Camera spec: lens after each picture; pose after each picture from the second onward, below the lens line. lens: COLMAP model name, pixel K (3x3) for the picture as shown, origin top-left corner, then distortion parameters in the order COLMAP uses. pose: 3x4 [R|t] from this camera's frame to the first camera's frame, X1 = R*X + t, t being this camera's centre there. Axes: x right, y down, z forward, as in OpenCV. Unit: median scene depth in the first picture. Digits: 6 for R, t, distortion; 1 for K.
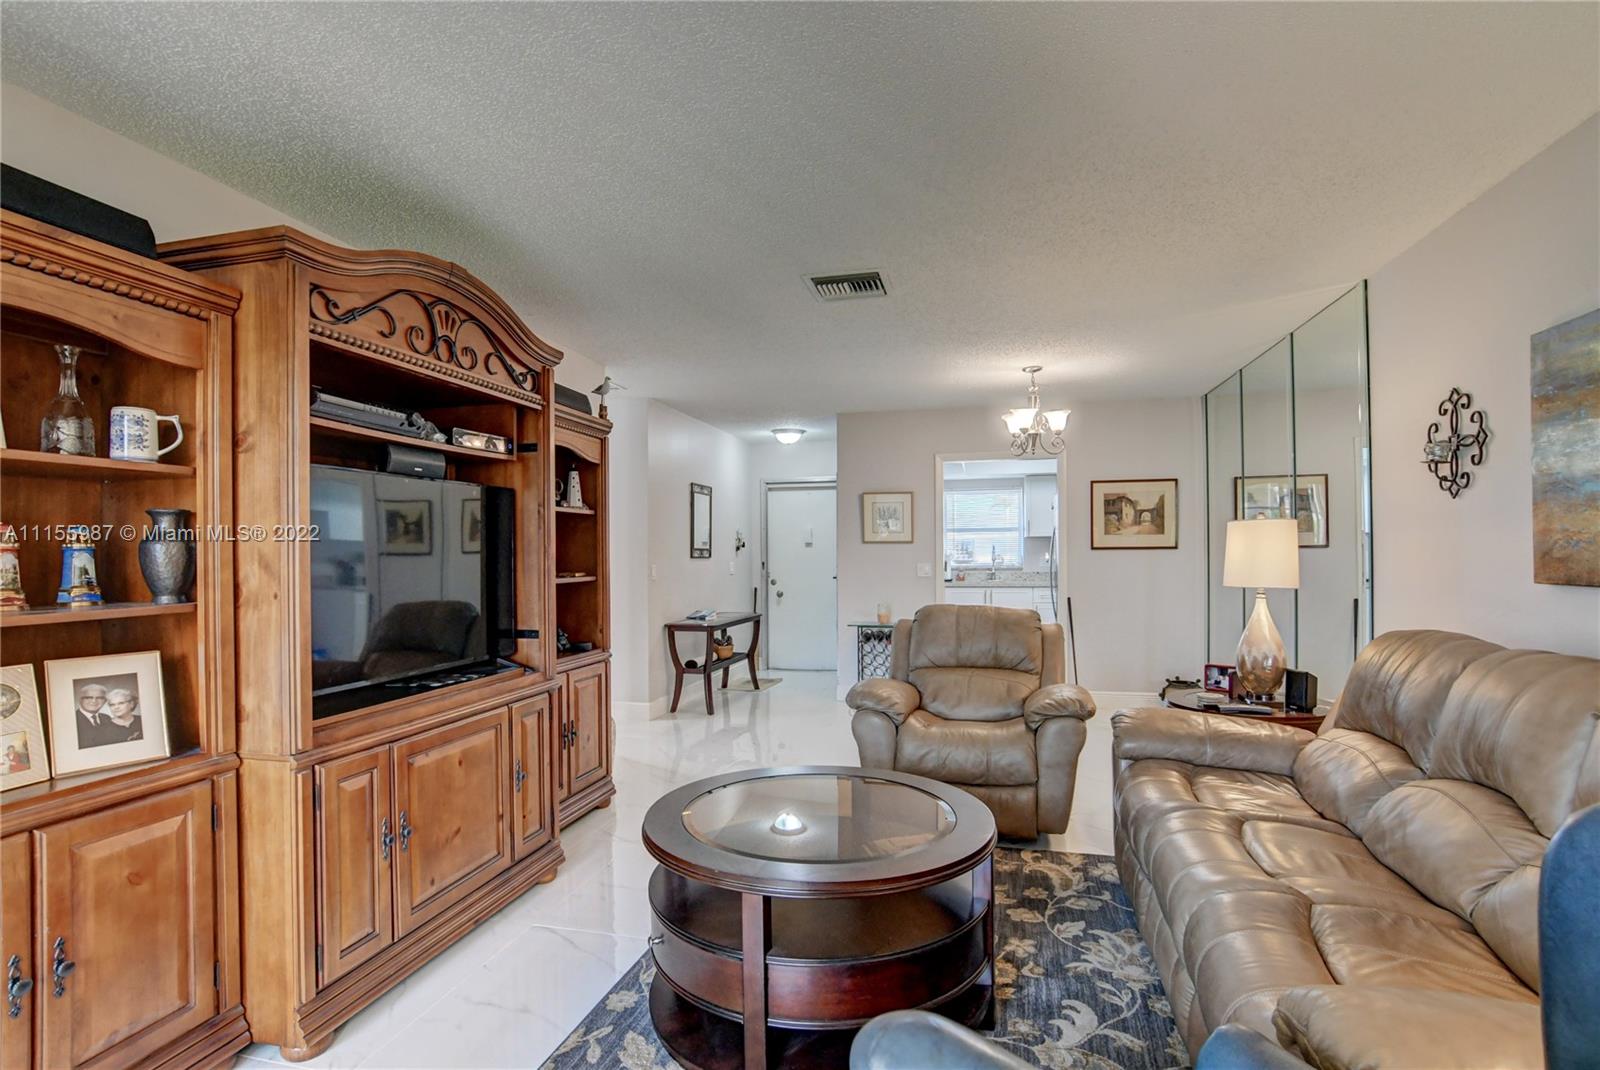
lens RADIAL K [[787.3, 0, 796.6], [0, 787.3, 548.3], [0, 0, 1]] dist [-0.030693, 0.008451]
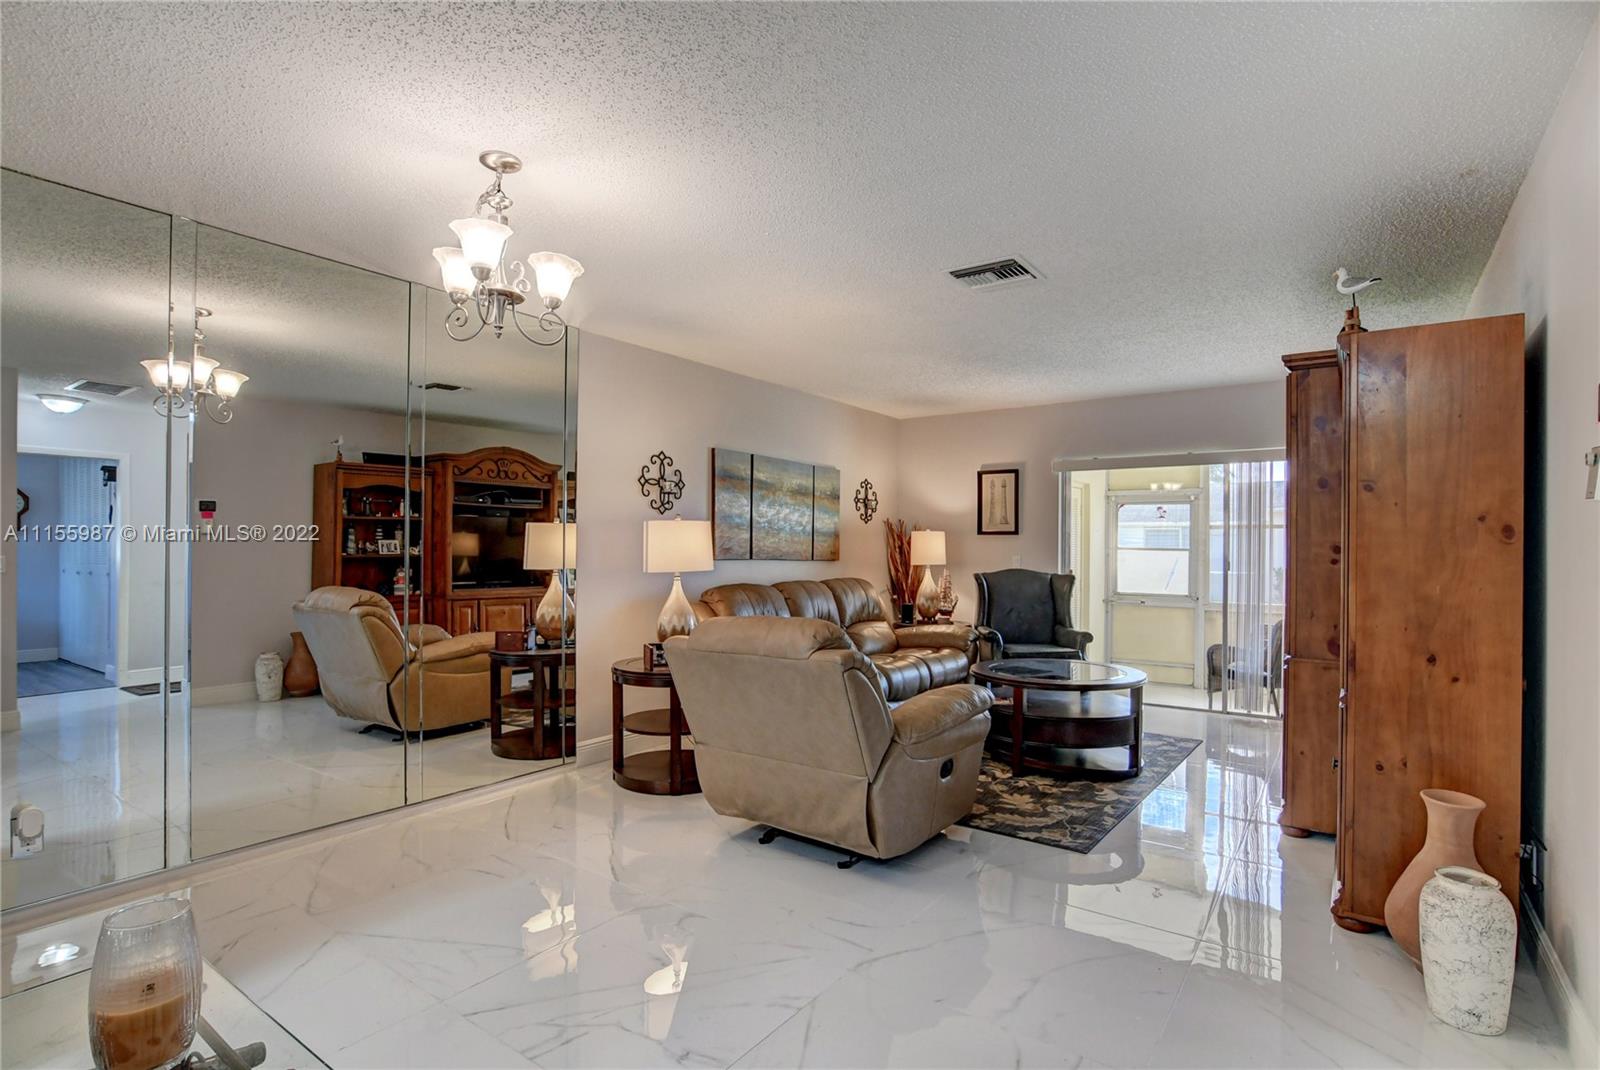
lens RADIAL K [[787.3, 0, 787.4], [0, 787.3, 550.2], [0, 0, 1]] dist [-0.030693, 0.008451]
pose [[-0.924069, 0.002717, 0.382215, -0.082358], [0.000744, 0.999986, -0.005309, 0.023394], [-0.382224, -0.004622, -0.924058, 2.428520]]
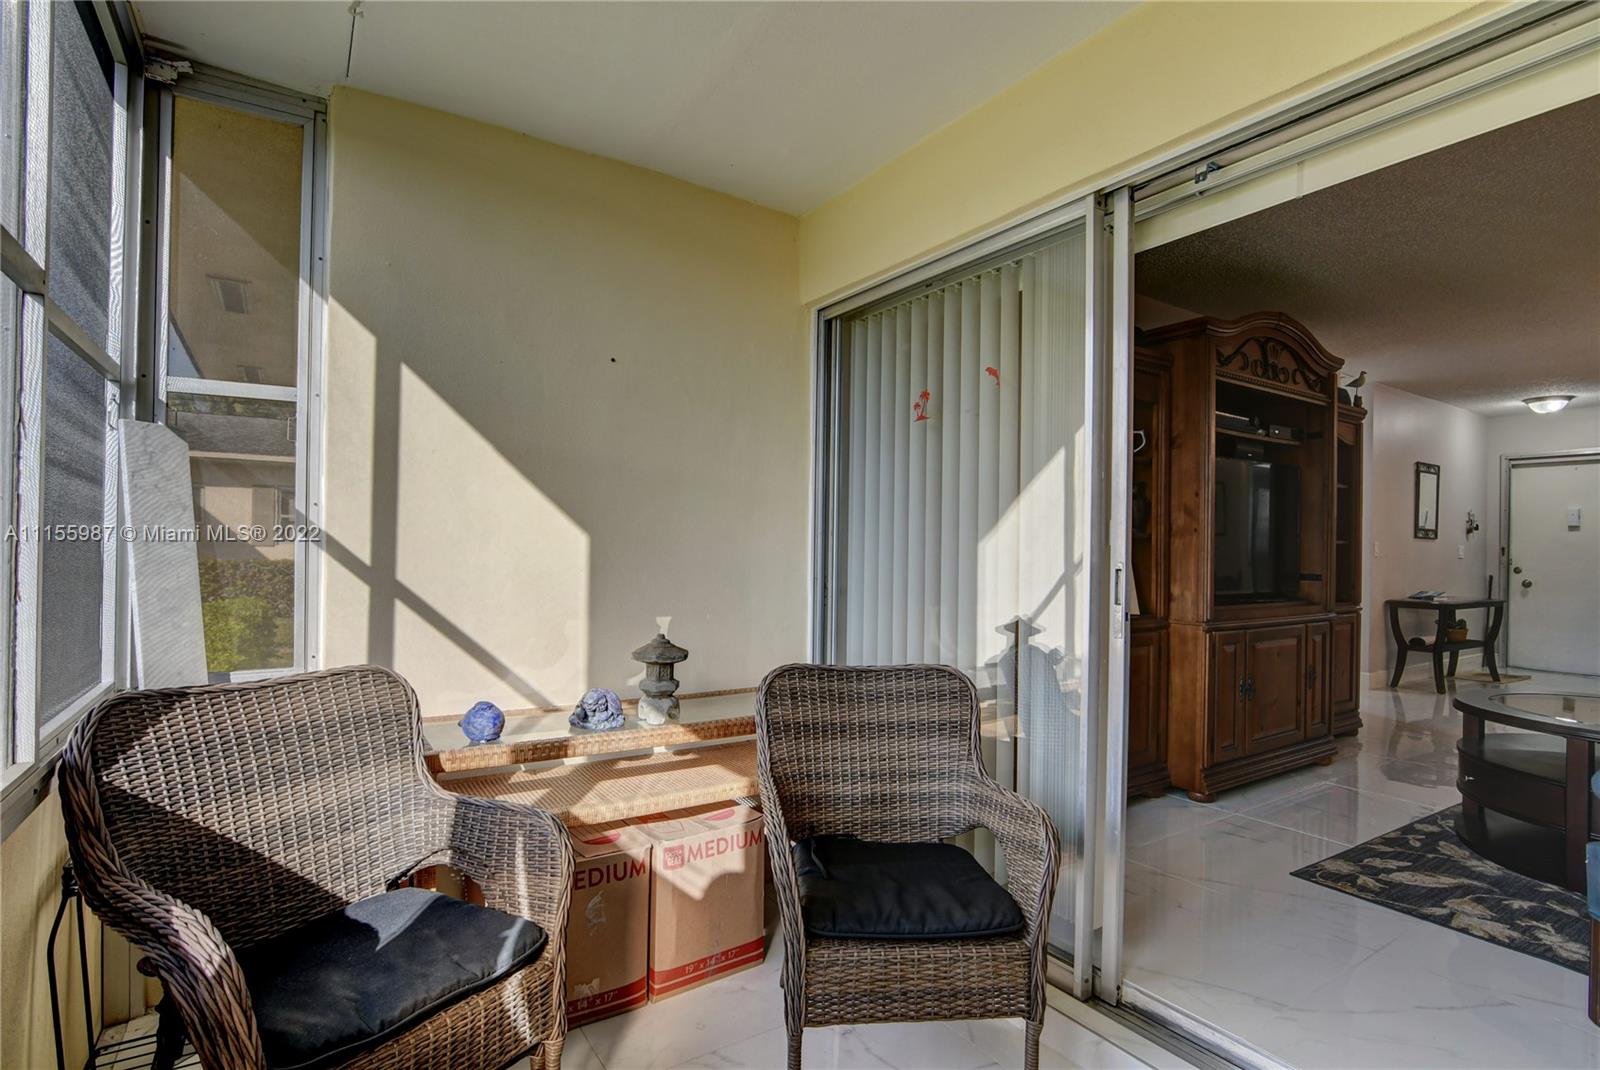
lens RADIAL K [[787.3, 0, 790.6], [0, 787.3, 544.5], [0, 0, 1]] dist [-0.030693, 0.008451]
pose [[0.726776, 0.018269, -0.686631, -0.085526], [-0.017486, 0.999814, 0.008095, 0.063594], [0.686652, 0.006123, 0.726961, -0.591124]]
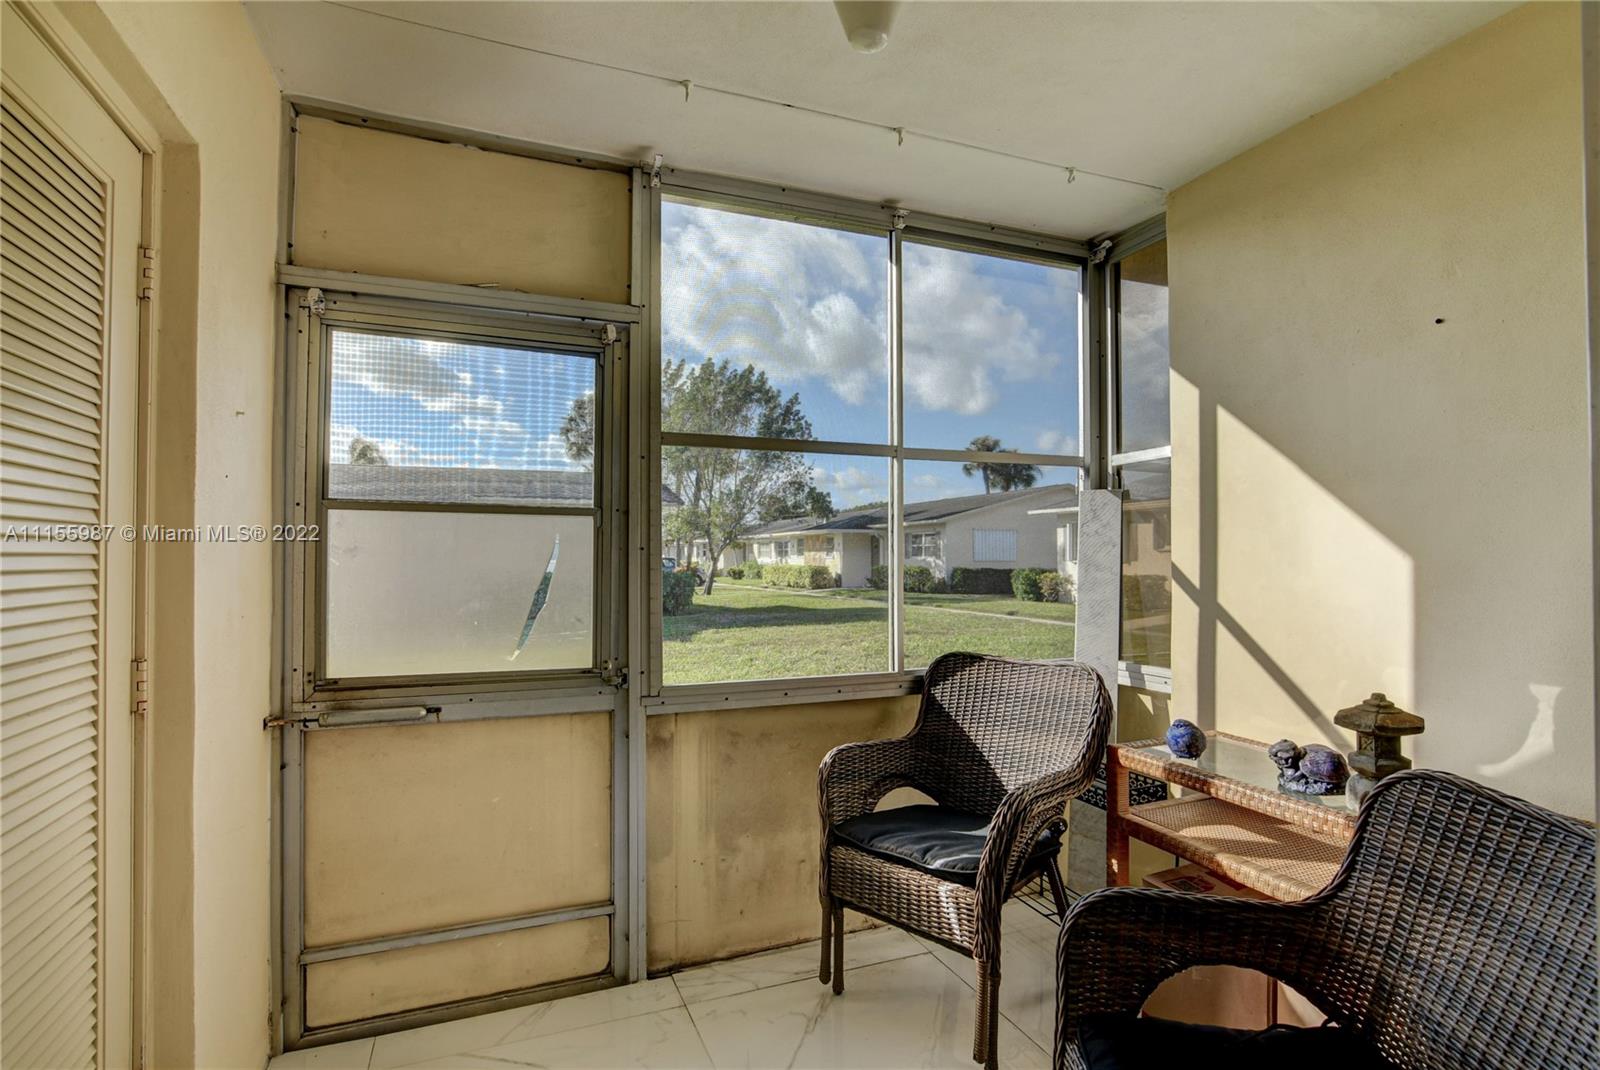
lens RADIAL K [[787.3, 0, 801.9], [0, 787.3, 541.3], [0, 0, 1]] dist [-0.030693, 0.008451]
pose [[-0.810440, -0.000715, -0.585822, -0.036888], [0.012782, 0.999740, -0.018903, 0.055041], [0.585683, -0.022807, -0.810219, 0.126895]]
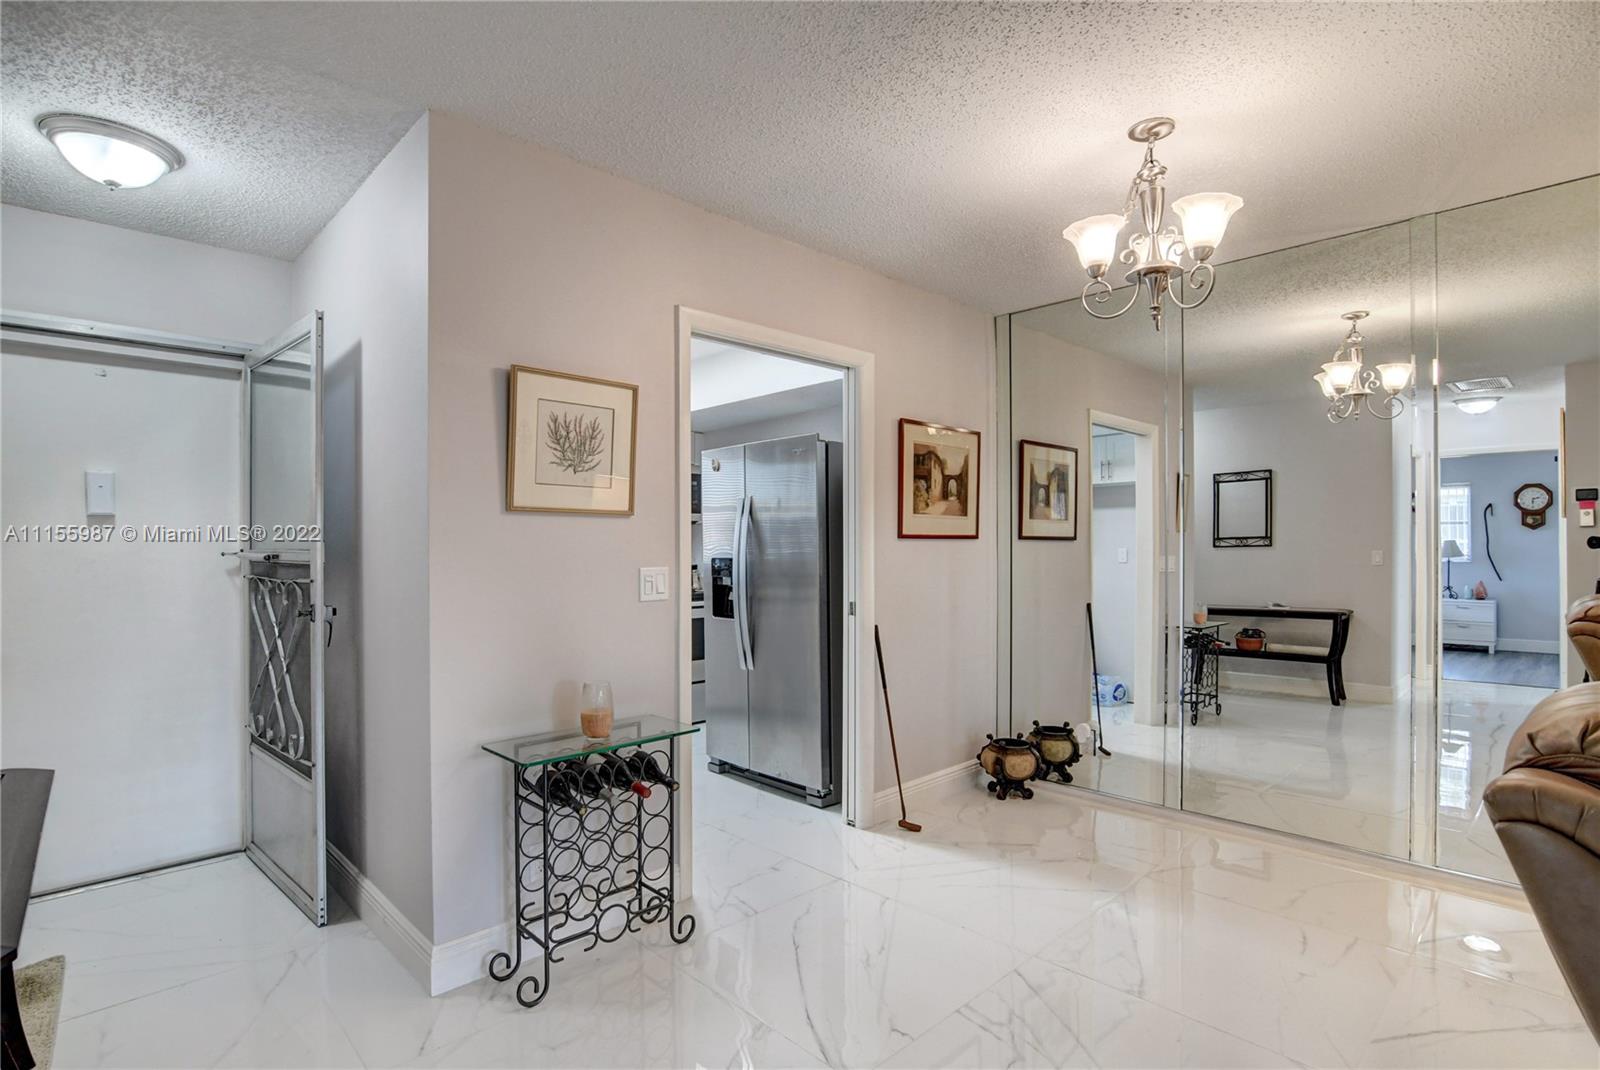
lens RADIAL K [[787.3, 0, 799.9], [0, 787.3, 546.0], [0, 0, 1]] dist [-0.030693, 0.008451]
pose [[0.530227, 0.004650, 0.847843, -0.327828], [-0.002834, 0.999989, -0.003712, 0.021384], [-0.847851, -0.000435, 0.530234, 1.659661]]
